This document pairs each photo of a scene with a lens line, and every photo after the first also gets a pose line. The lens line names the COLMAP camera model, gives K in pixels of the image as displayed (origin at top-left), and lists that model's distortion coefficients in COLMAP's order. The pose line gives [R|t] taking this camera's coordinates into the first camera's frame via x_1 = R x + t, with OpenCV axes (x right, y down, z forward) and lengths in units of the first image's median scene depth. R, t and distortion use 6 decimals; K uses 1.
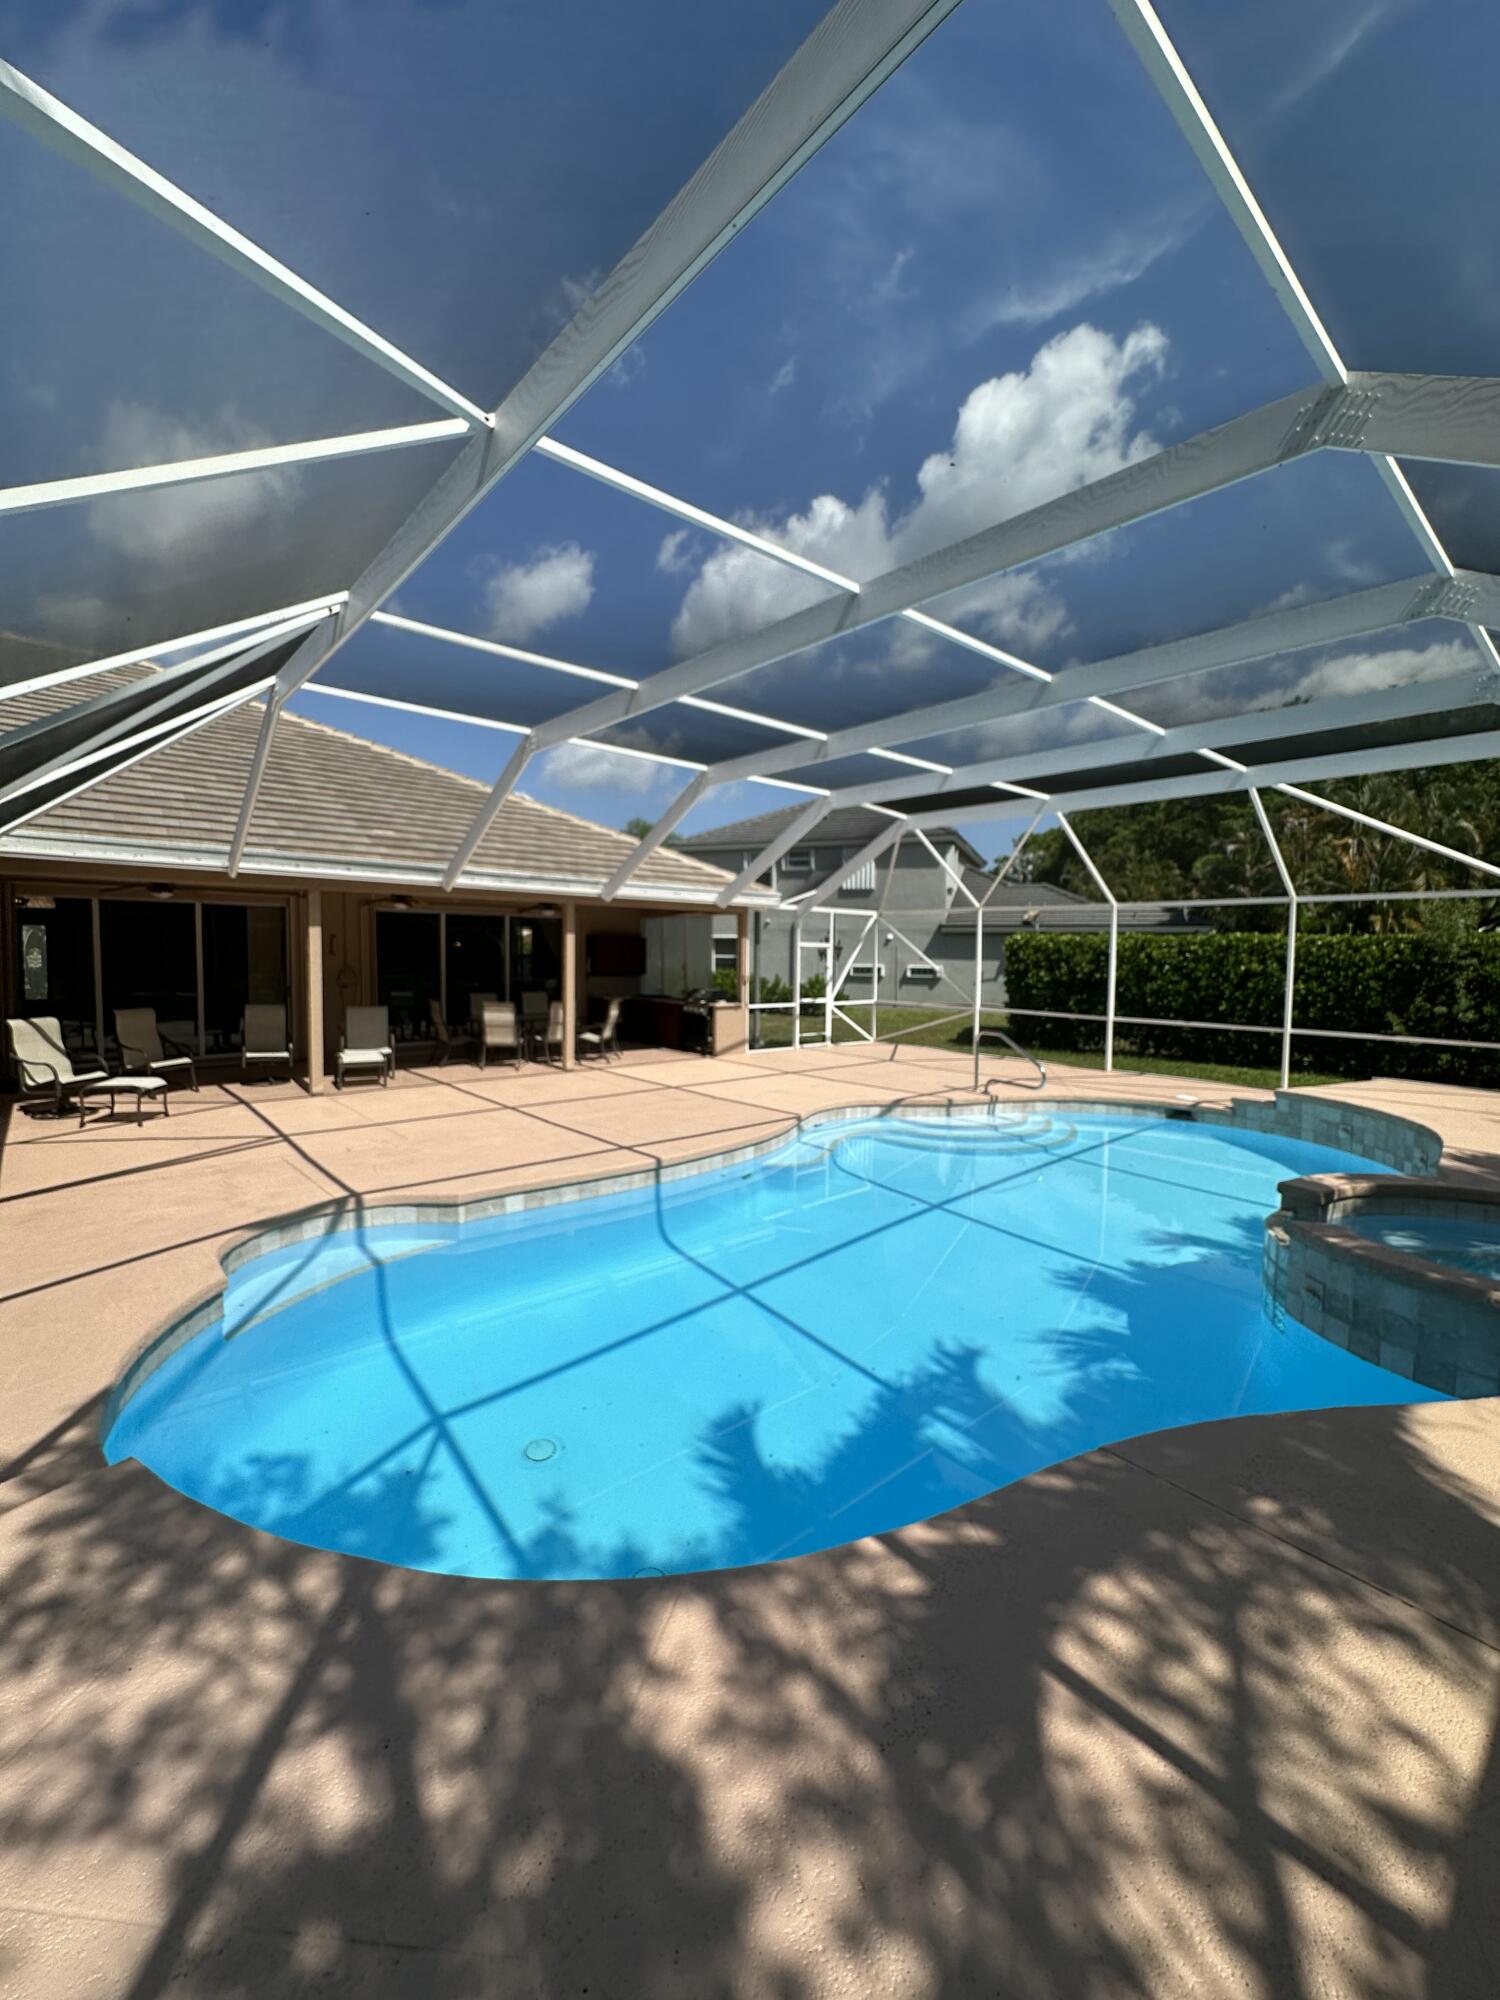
lens RADIAL K [[800.2, 0, 752.9], [0, 800.2, 996.8], [0, 0, 1]] dist [-0.000848, -0.000097]
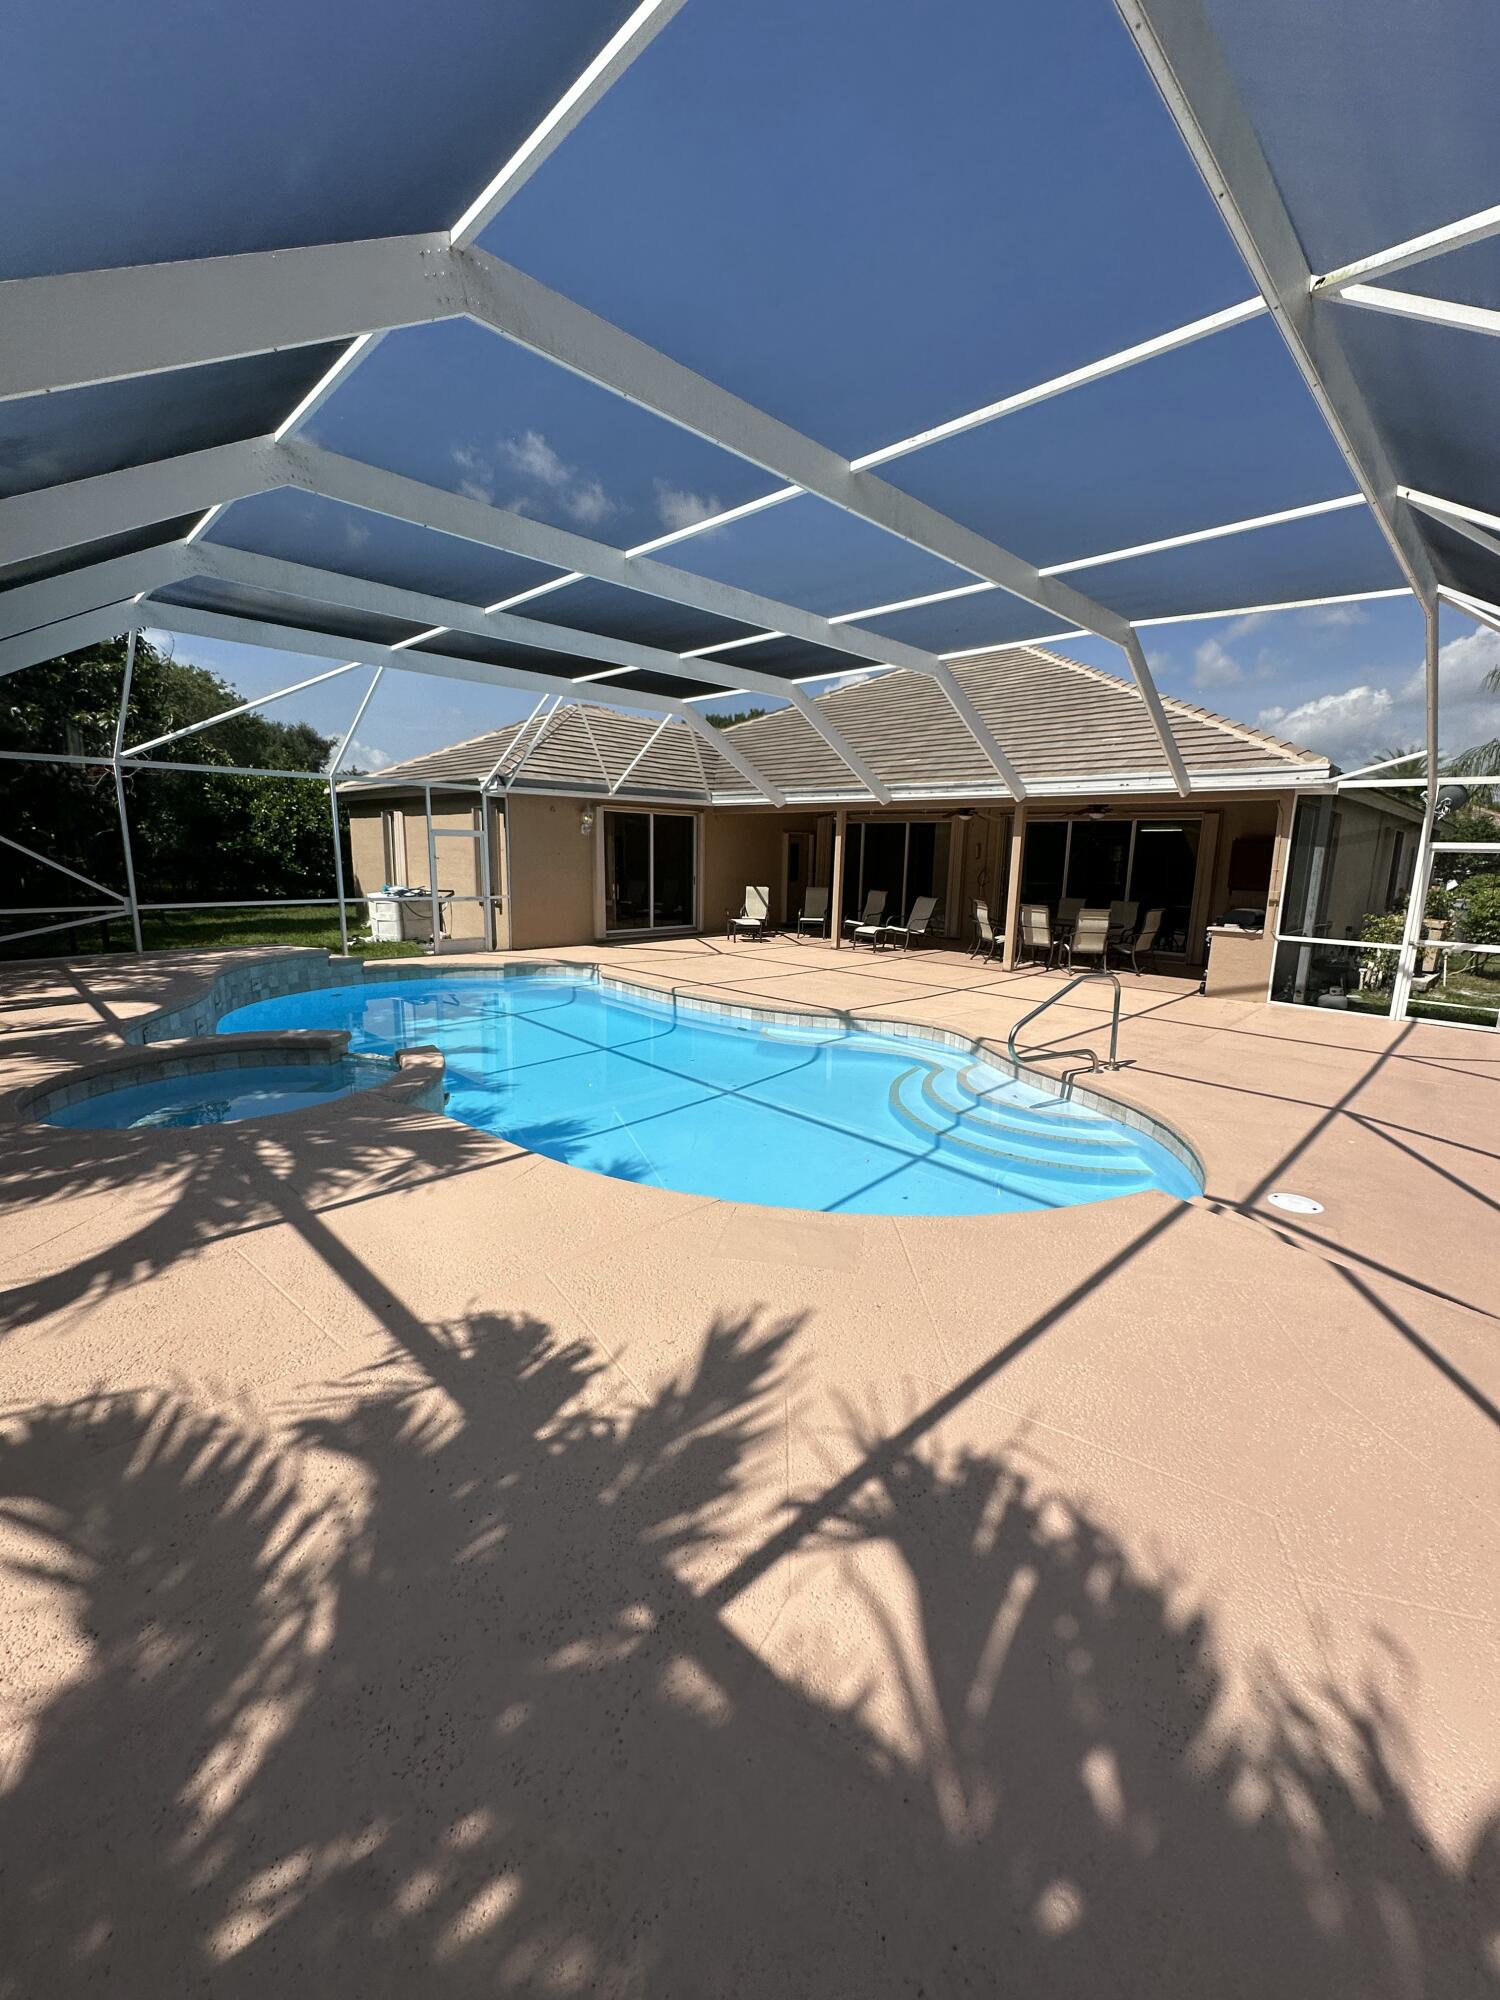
lens RADIAL K [[800.2, 0, 752.9], [0, 800.2, 996.8], [0, 0, 1]] dist [-0.000848, -0.000097]
pose [[0.069468, 0.167026, -0.983502, 0.932085], [-0.074978, 0.983970, 0.161809, -0.021335], [0.994763, 0.062500, 0.080878, 0.713350]]
